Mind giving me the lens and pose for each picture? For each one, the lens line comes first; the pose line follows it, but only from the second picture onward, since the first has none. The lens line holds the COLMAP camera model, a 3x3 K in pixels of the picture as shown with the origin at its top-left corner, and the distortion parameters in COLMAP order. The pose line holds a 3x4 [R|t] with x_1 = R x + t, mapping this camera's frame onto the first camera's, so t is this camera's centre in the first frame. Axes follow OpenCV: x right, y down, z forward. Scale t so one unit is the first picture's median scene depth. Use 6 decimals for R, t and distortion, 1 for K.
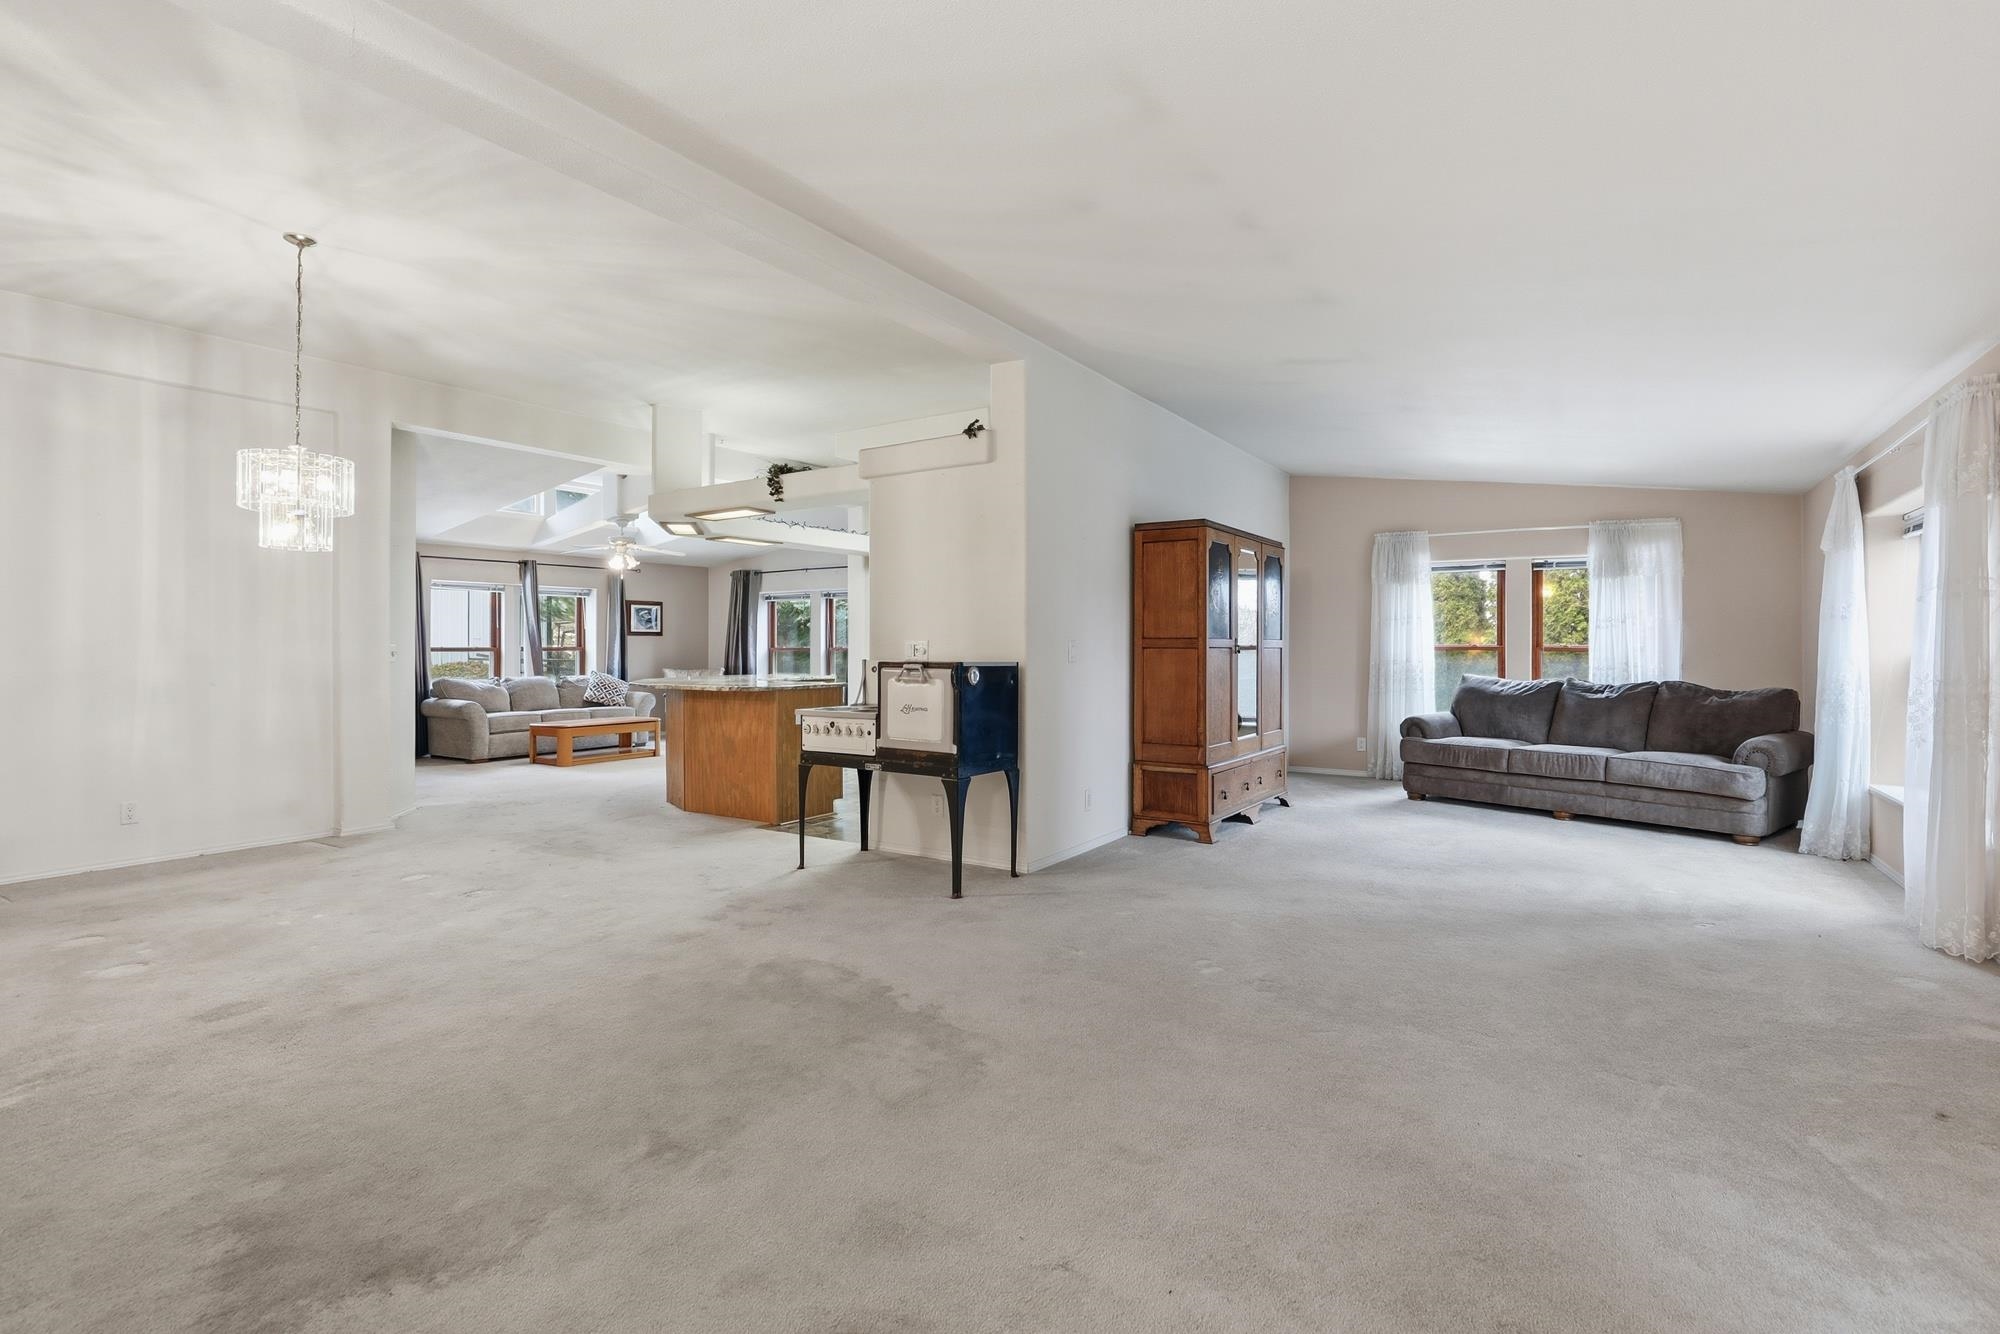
lens RADIAL K [[948.9, 0, 1006.9], [0, 948.9, 642.2], [0, 0, 1]] dist [-0.029132, 0.000585]
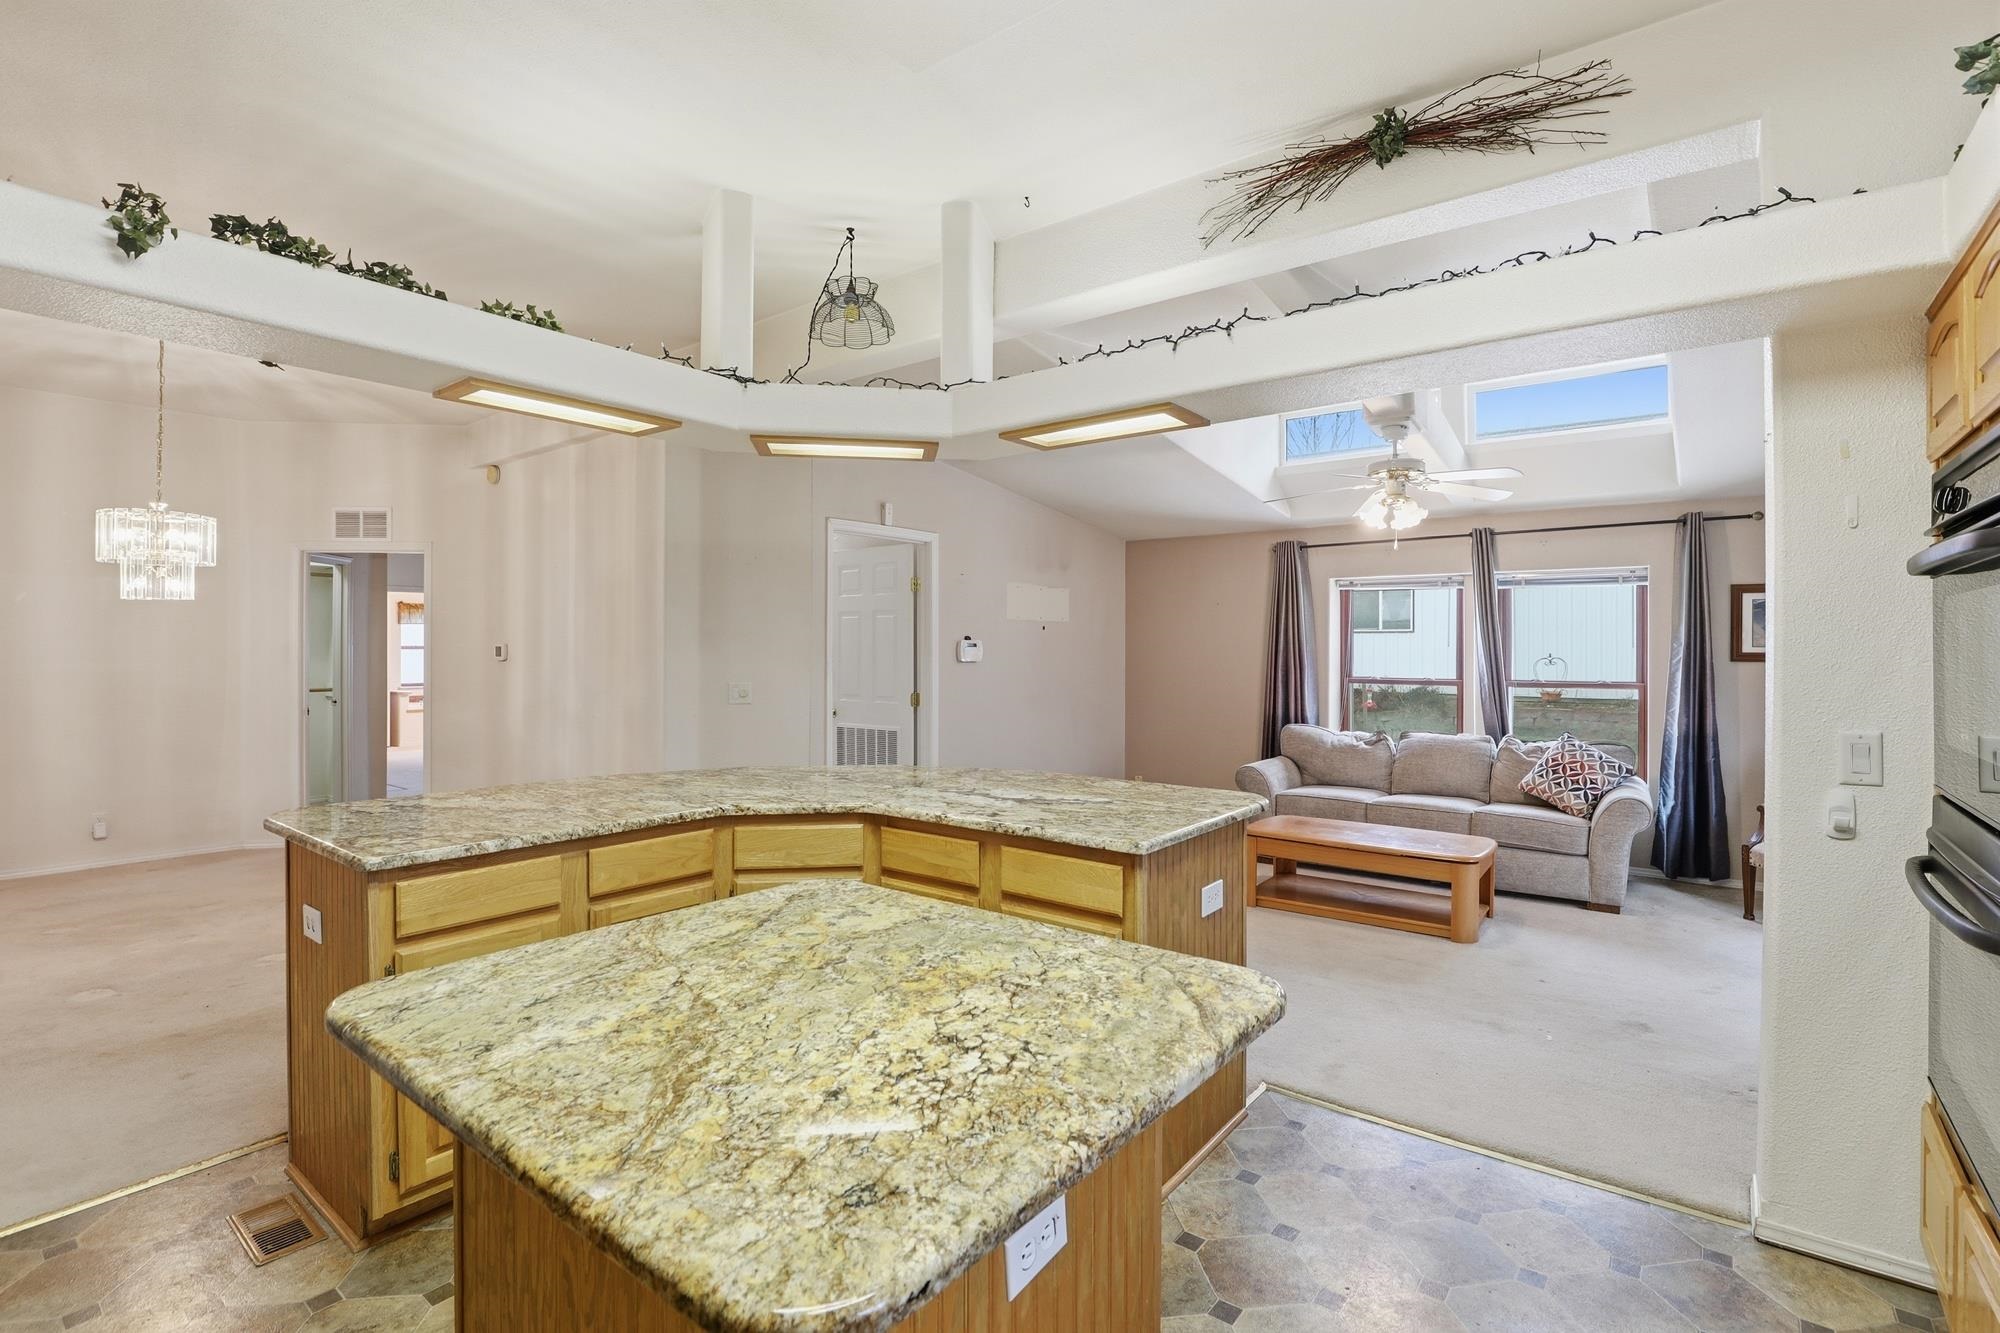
lens RADIAL K [[915.8, 0, 1019.6], [0, 915.8, 646.3], [0, 0, 1]] dist [-0.029856, 0.000306]
pose [[-0.073171, -0.001146, -0.997319, 0.109713], [0.001495, 0.999998, -0.001258, -0.027234], [0.997318, -0.001583, -0.073169, 1.276991]]
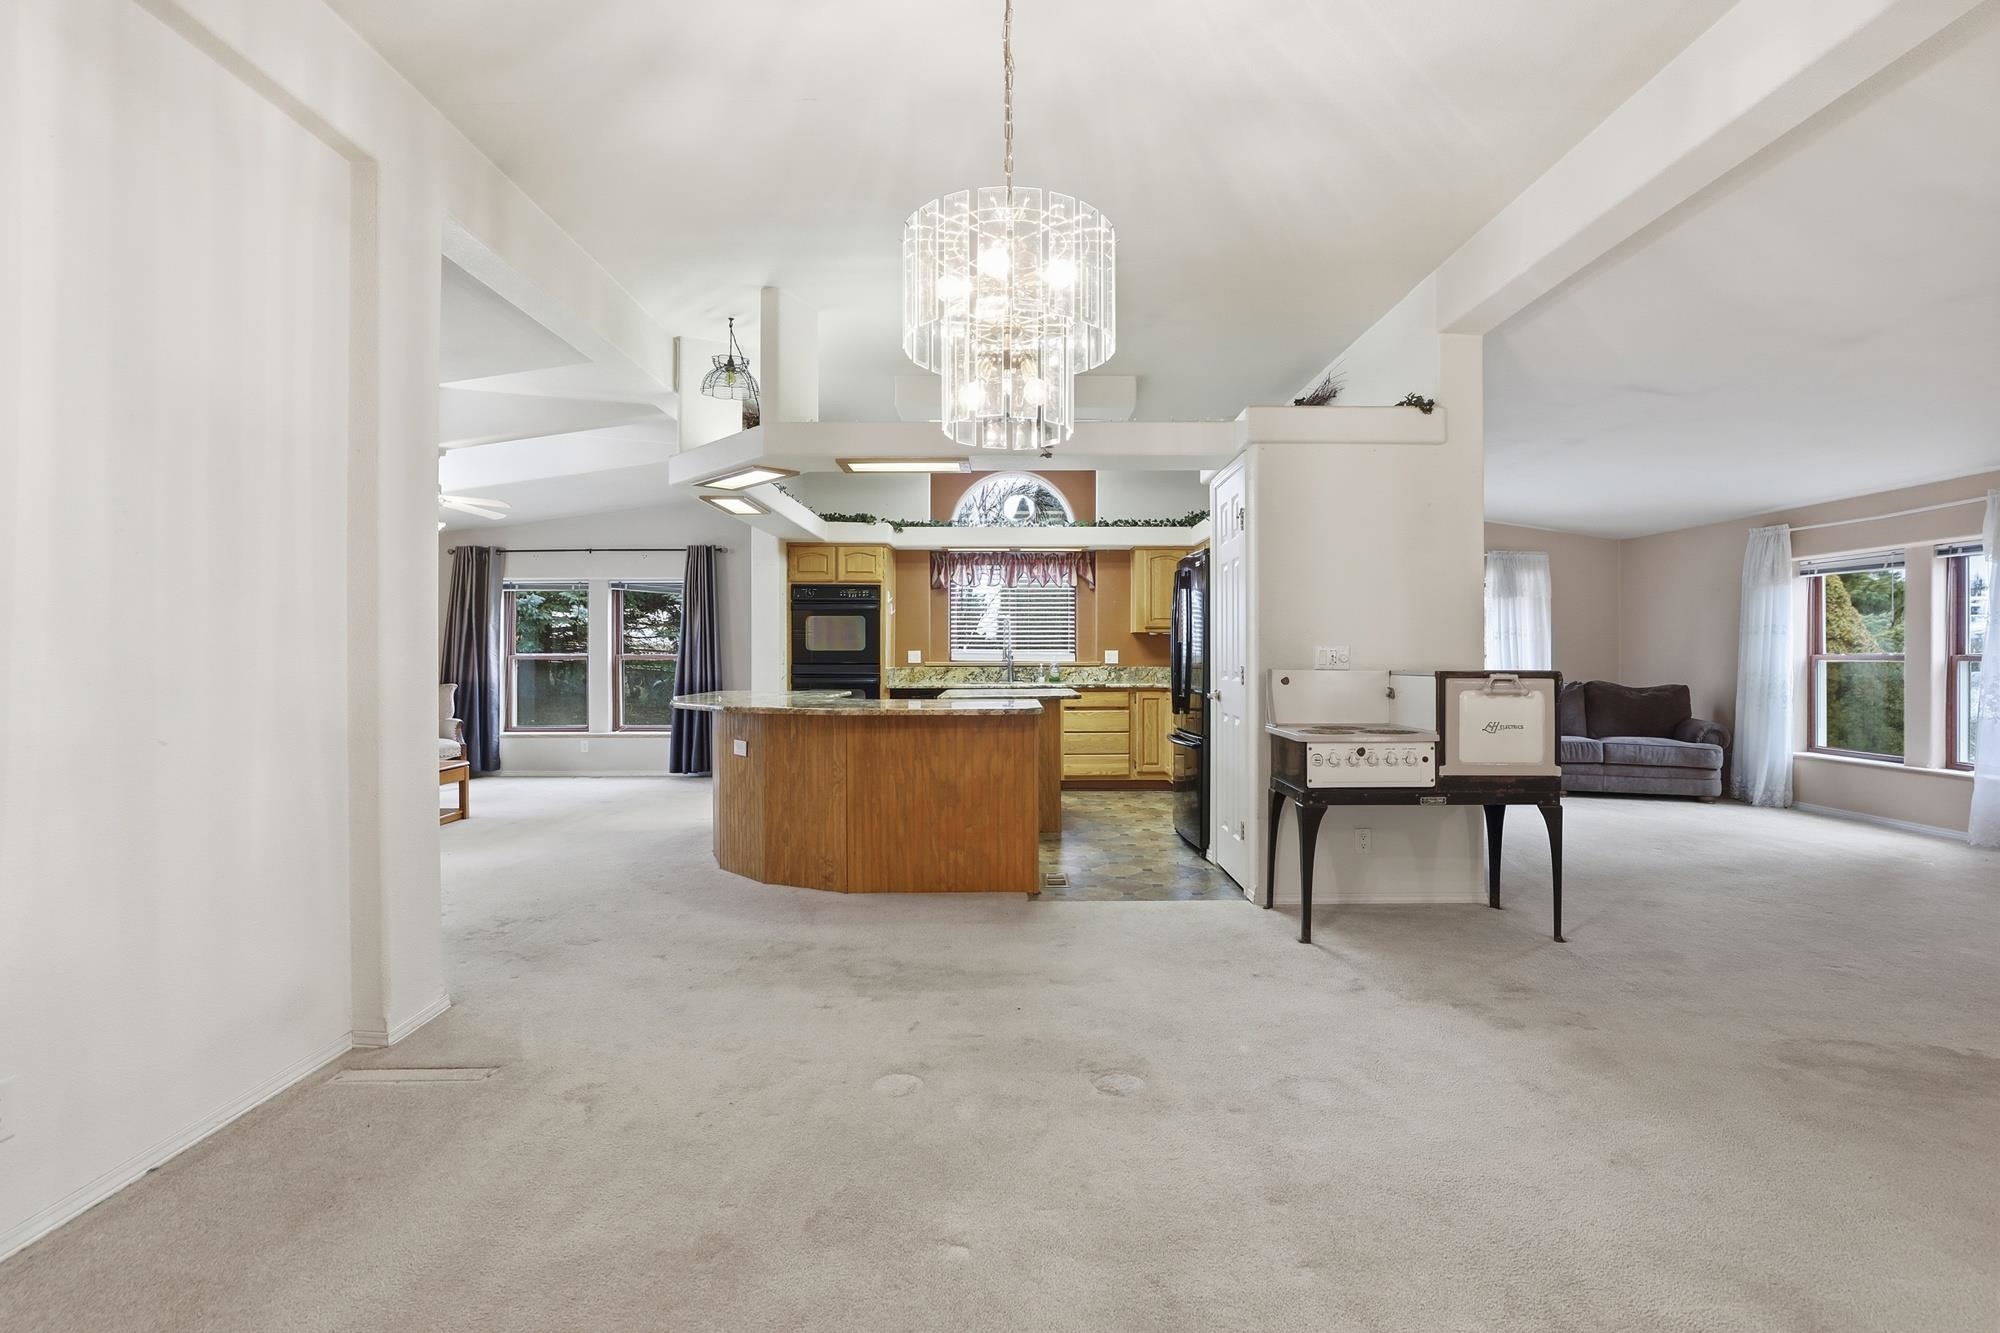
lens RADIAL K [[933.6, 0, 1010.6], [0, 933.6, 661.6], [0, 0, 1]] dist [-0.030238, 0.001299]
pose [[0.835418, -0.004260, 0.549599, -0.628390], [-0.002643, 0.999927, 0.011768, 0.002605], [-0.549609, -0.011284, 0.835346, 0.382128]]
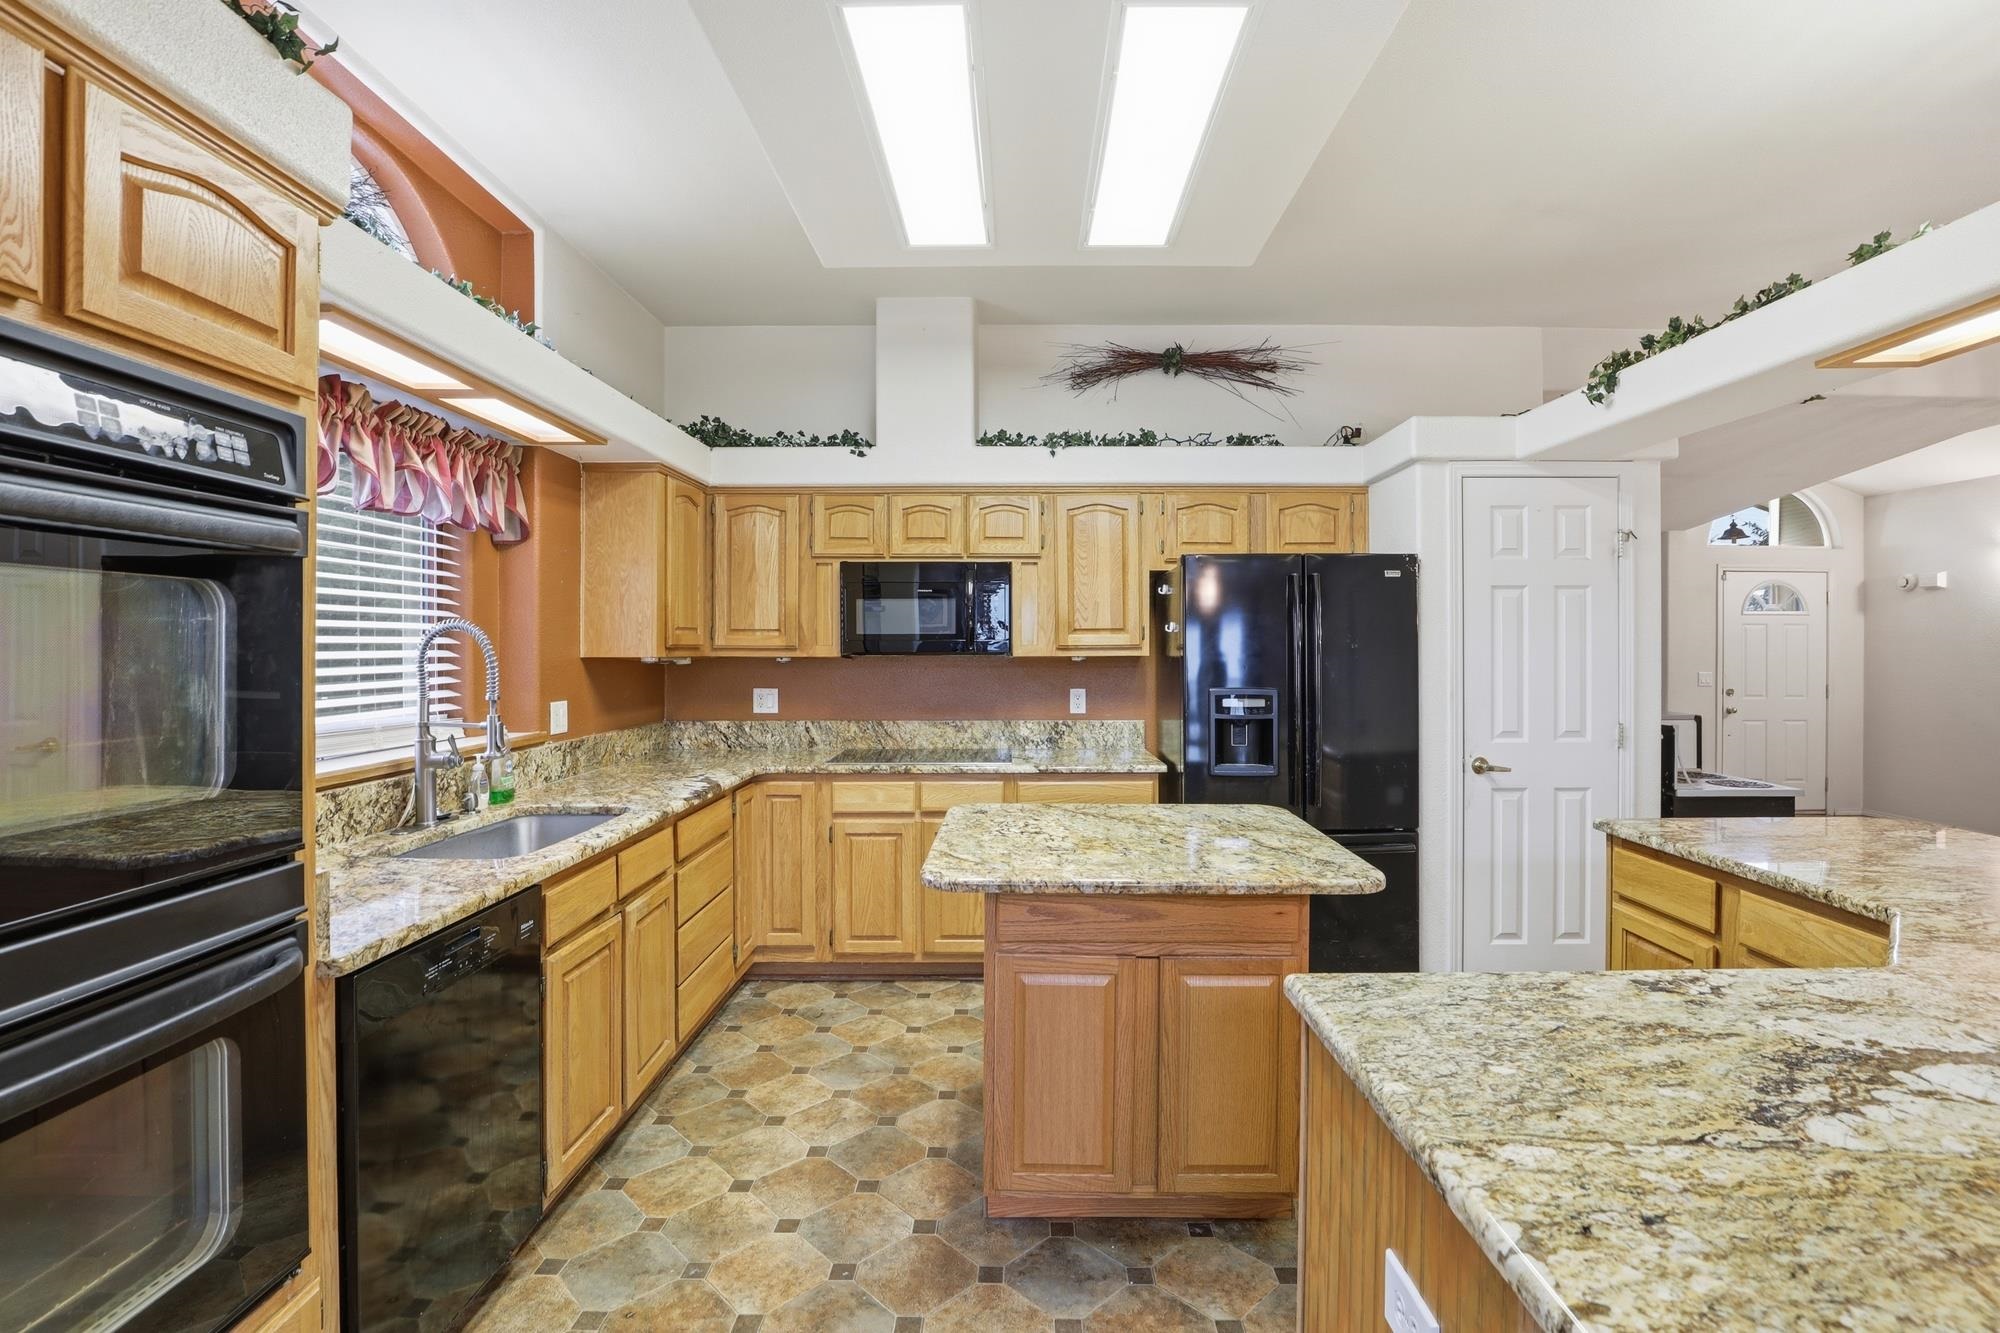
lens RADIAL K [[933.3, 0, 1014.9], [0, 933.3, 653.4], [0, 0, 1]] dist [-0.028742, 0.001447]
pose [[-0.542874, -0.006243, 0.839791, -0.375193], [-0.004537, 0.999980, 0.004500, -0.028606], [-0.839802, -0.001367, -0.542891, 1.463470]]
